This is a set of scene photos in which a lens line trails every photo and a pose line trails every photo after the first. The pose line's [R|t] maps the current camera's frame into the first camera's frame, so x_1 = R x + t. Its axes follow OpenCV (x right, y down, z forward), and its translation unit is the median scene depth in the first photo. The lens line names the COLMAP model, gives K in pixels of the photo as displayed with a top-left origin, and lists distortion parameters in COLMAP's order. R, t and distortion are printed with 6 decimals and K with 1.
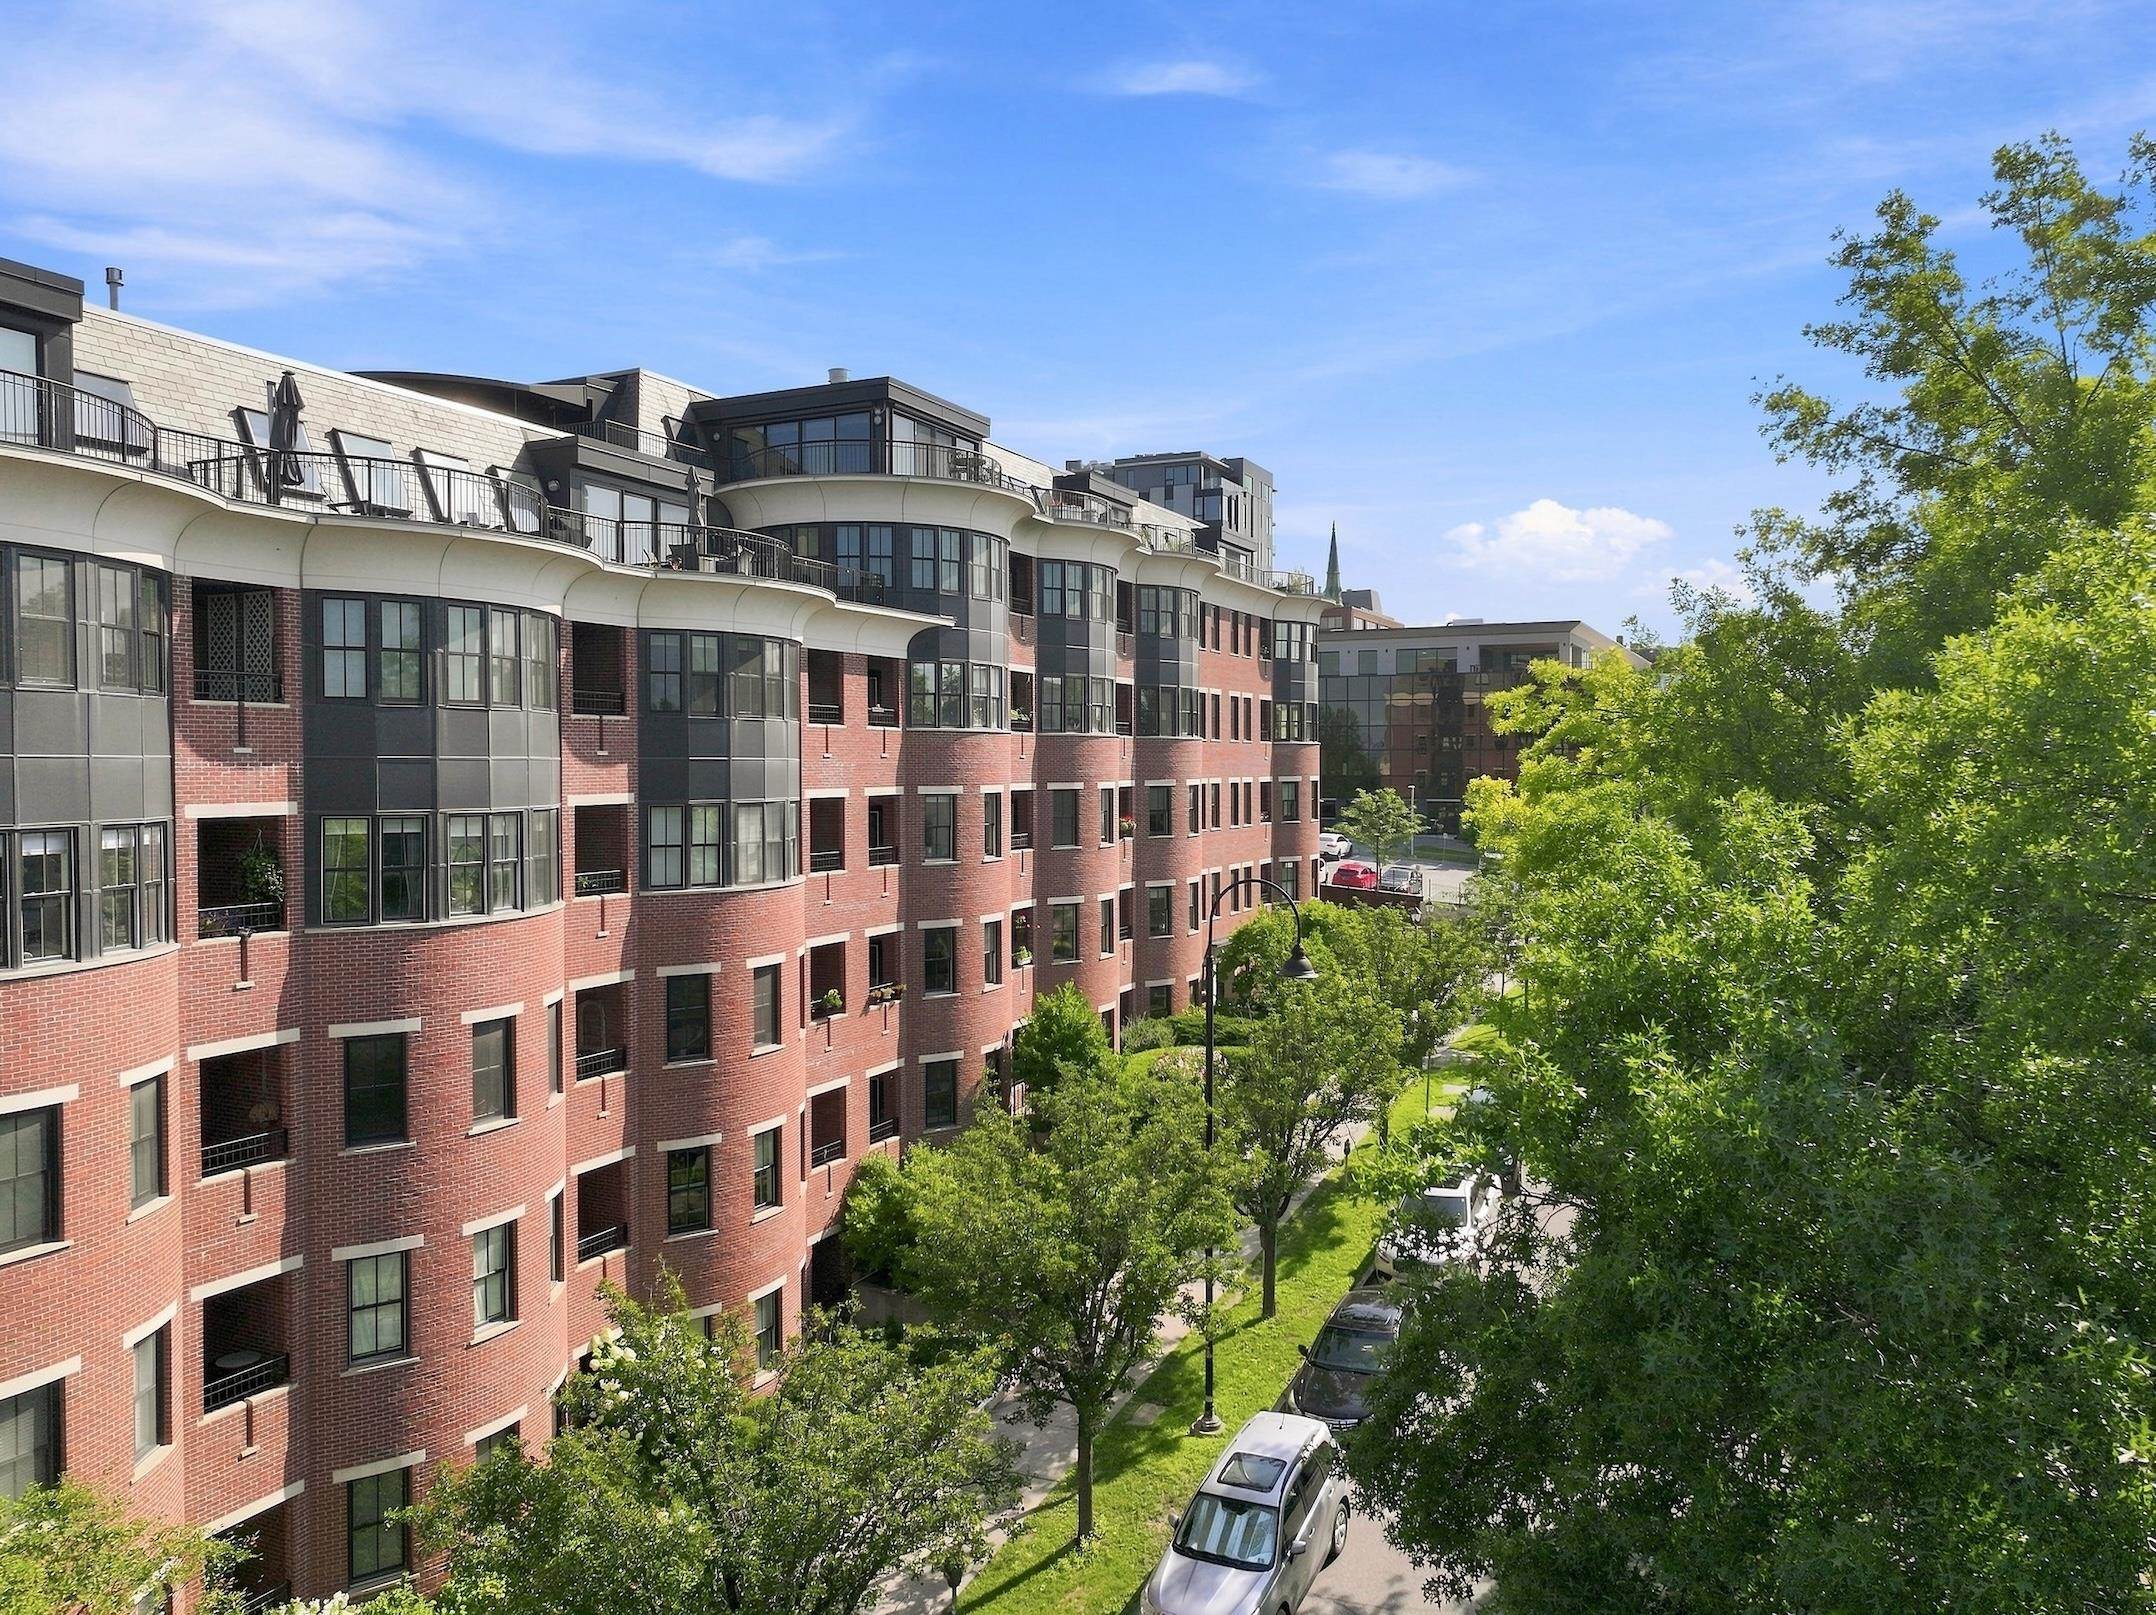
lens RADIAL K [[1497.0, 0, 1078.0], [0, 1497.0, 807.5], [0, 0, 1]] dist [-0.001744, 0.006816]
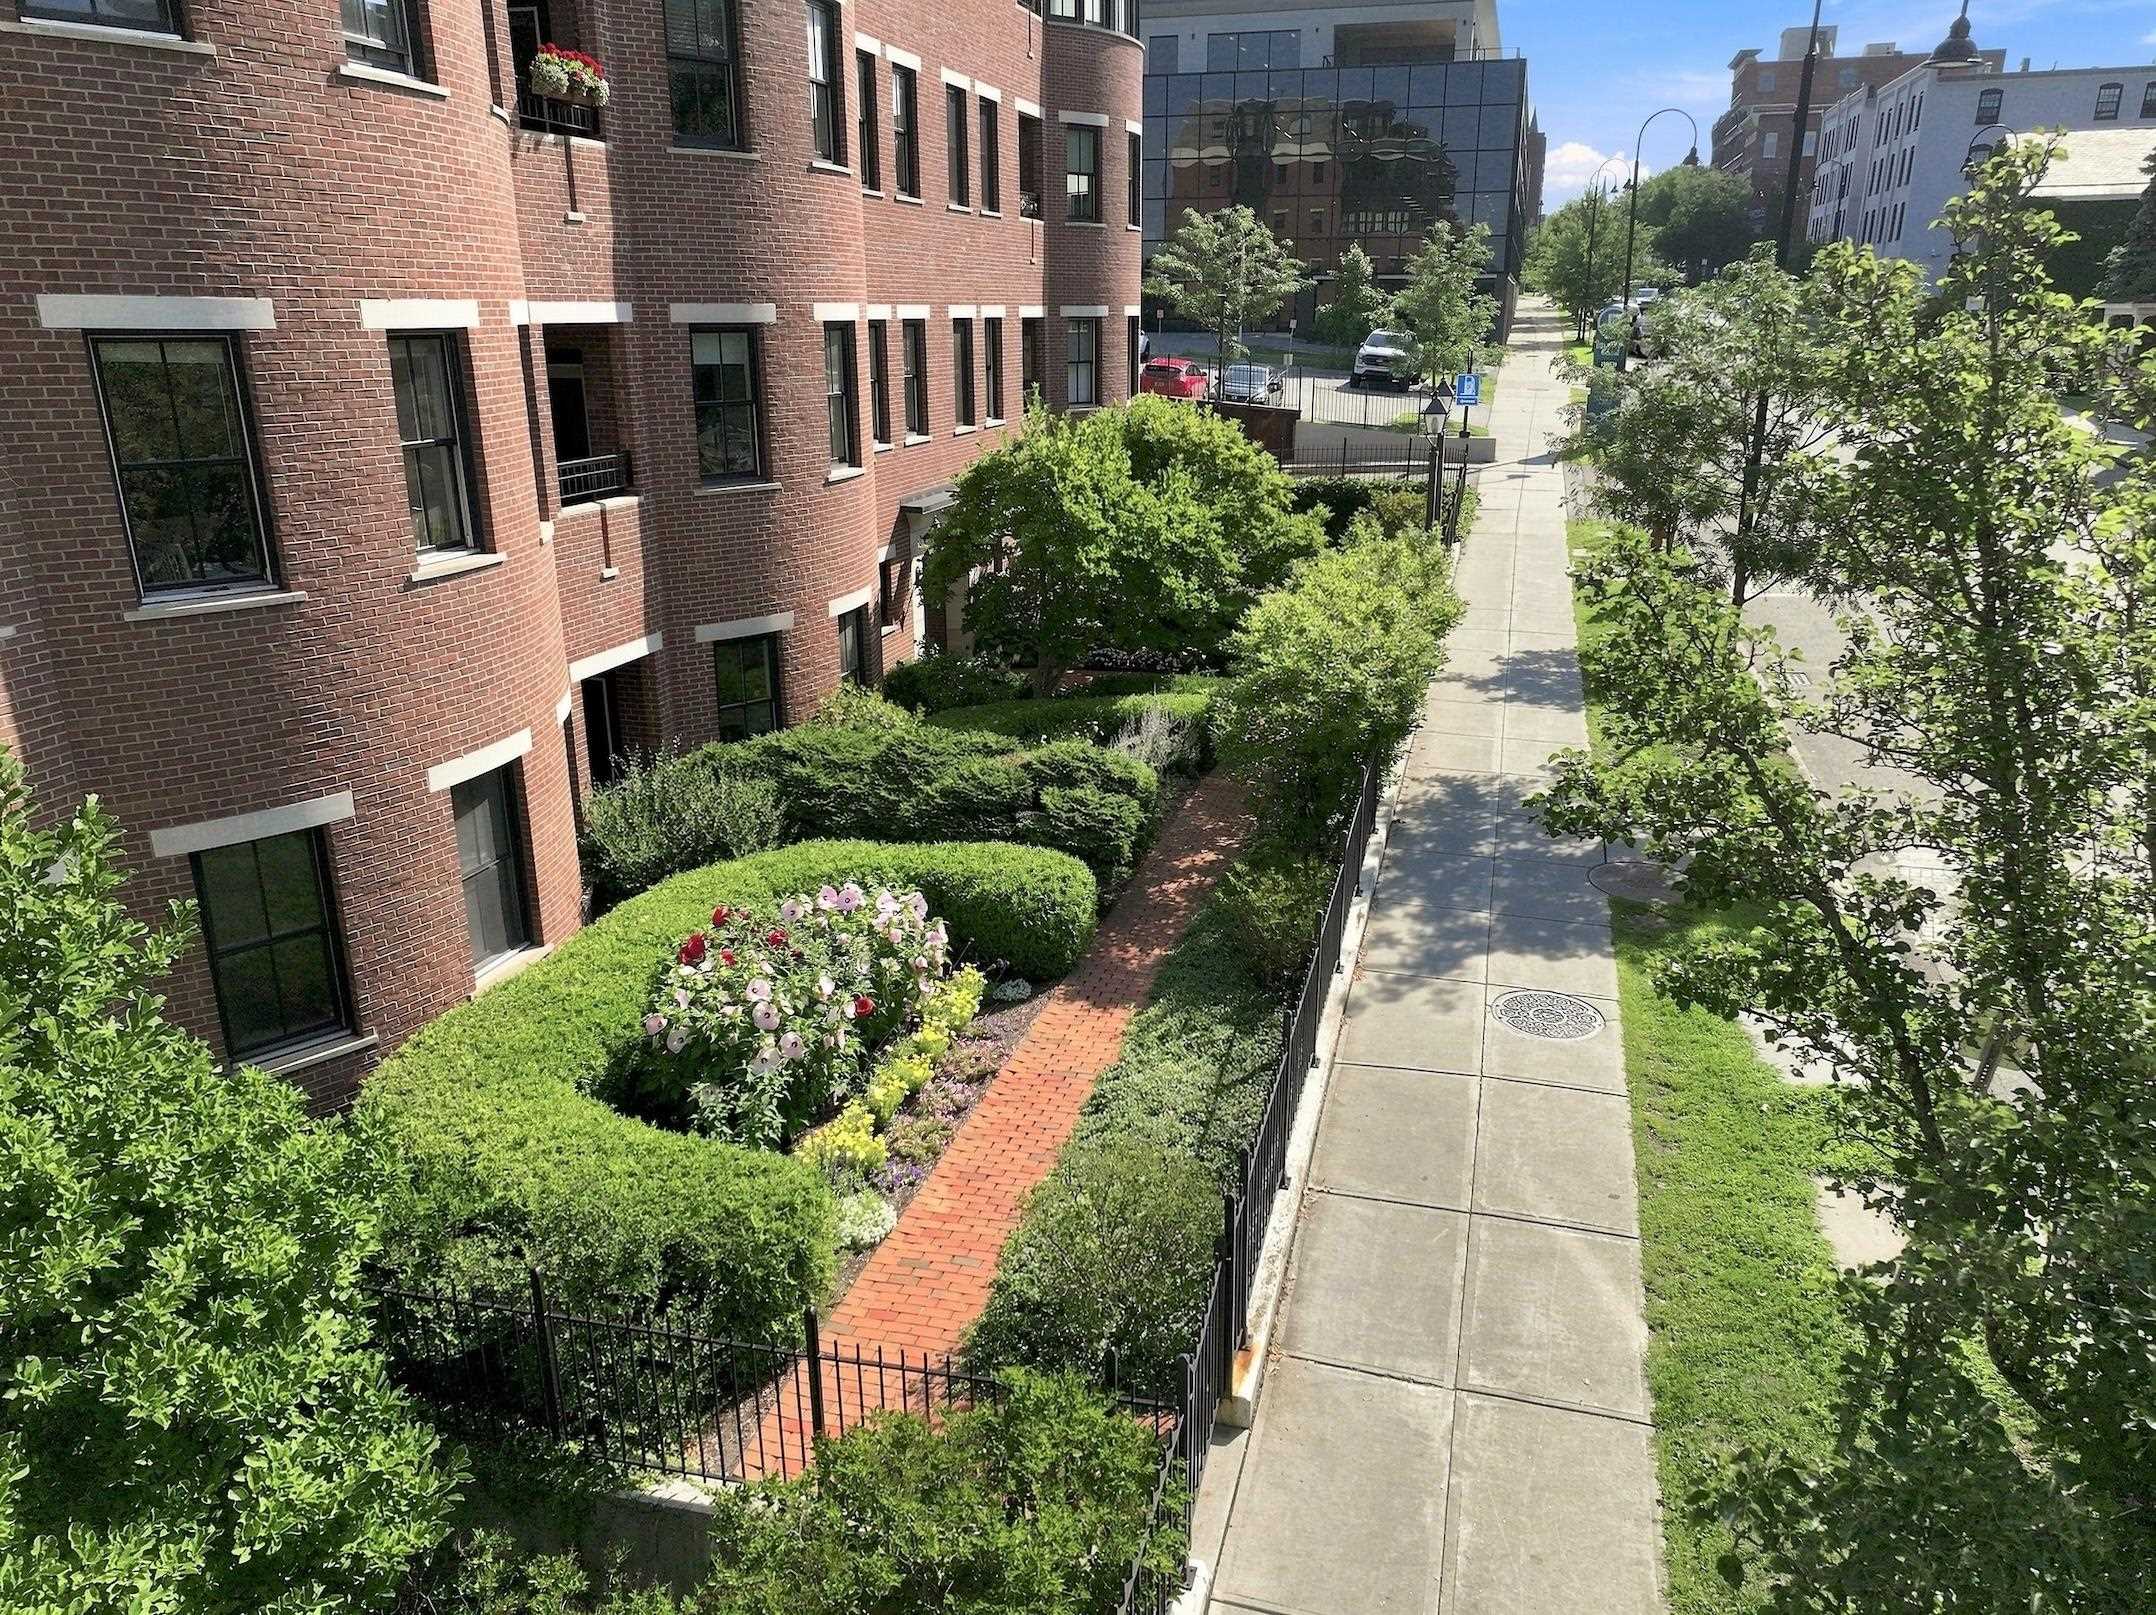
lens RADIAL K [[1497.0, 0, 1078.0], [0, 1497.0, 807.5], [0, 0, 1]] dist [-0.001744, 0.006816]
pose [[0.984734, -0.055177, 0.165092, 0.067315], [0.005488, 0.957799, 0.287385, 0.057168], [-0.173982, -0.282092, 0.943480, 0.630594]]
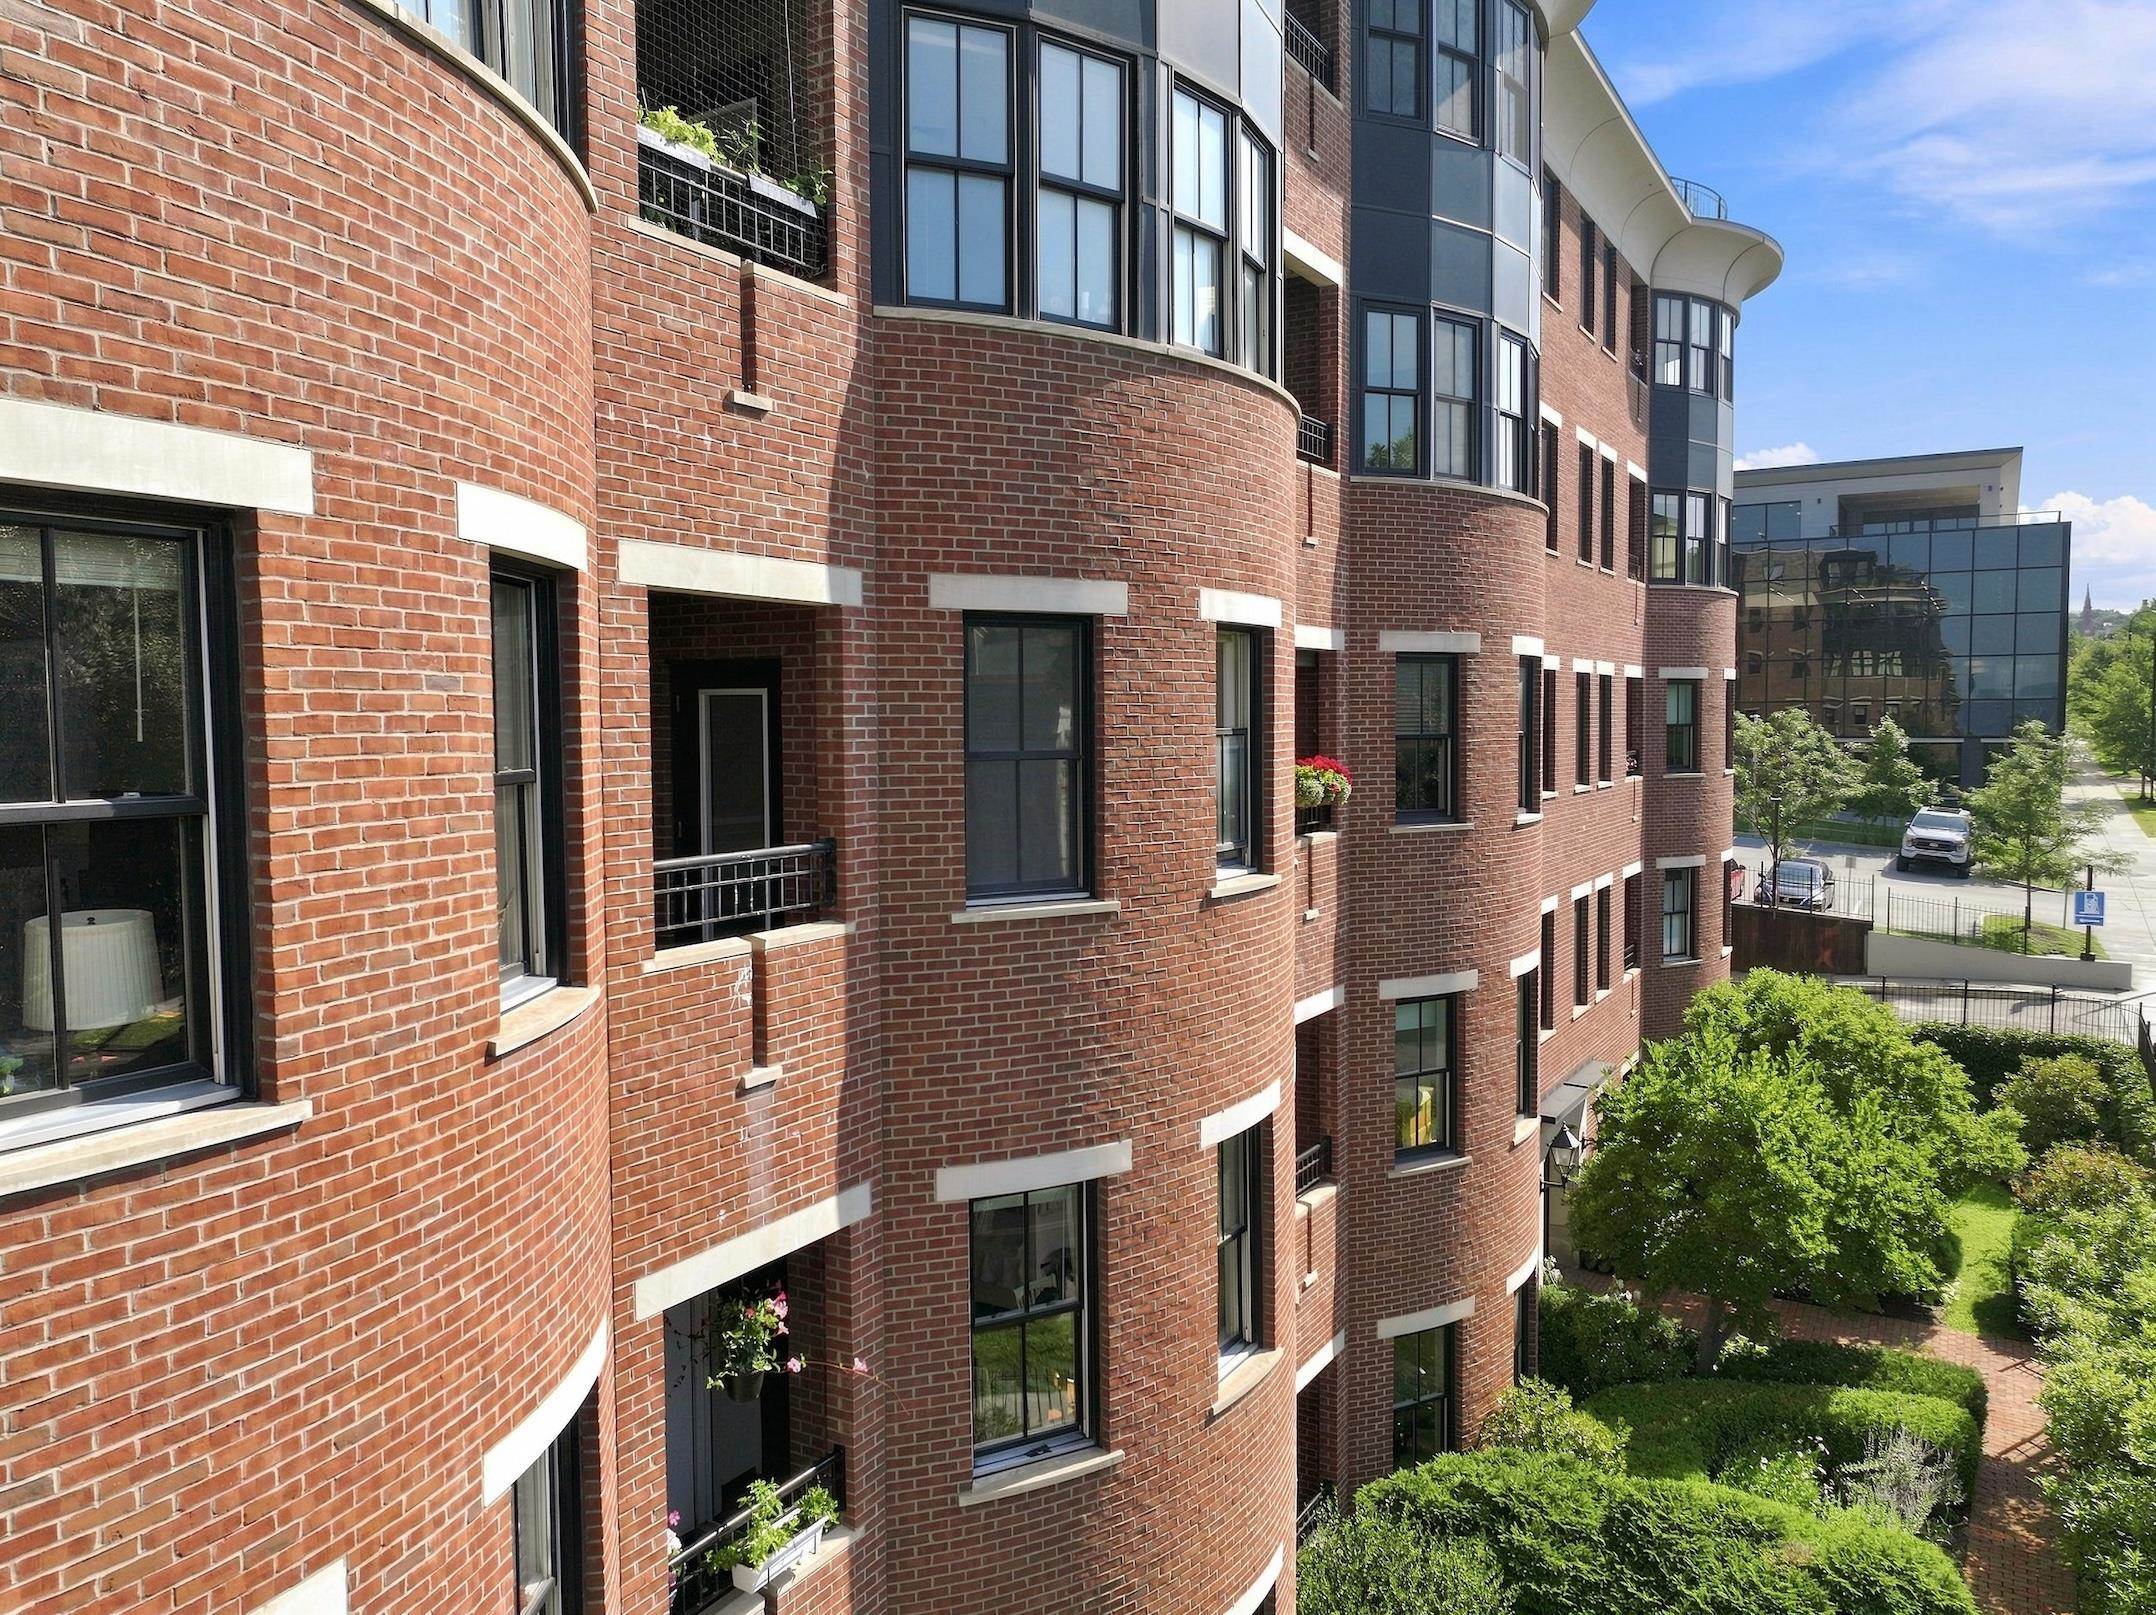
lens RADIAL K [[1497.0, 0, 1078.0], [0, 1497.0, 807.5], [0, 0, 1]] dist [-0.001744, 0.006816]
pose [[0.995536, -0.000006, -0.094384, 0.013506], [0.002932, 0.999519, 0.030869, 0.006129], [0.094338, -0.031008, 0.995057, 0.668754]]
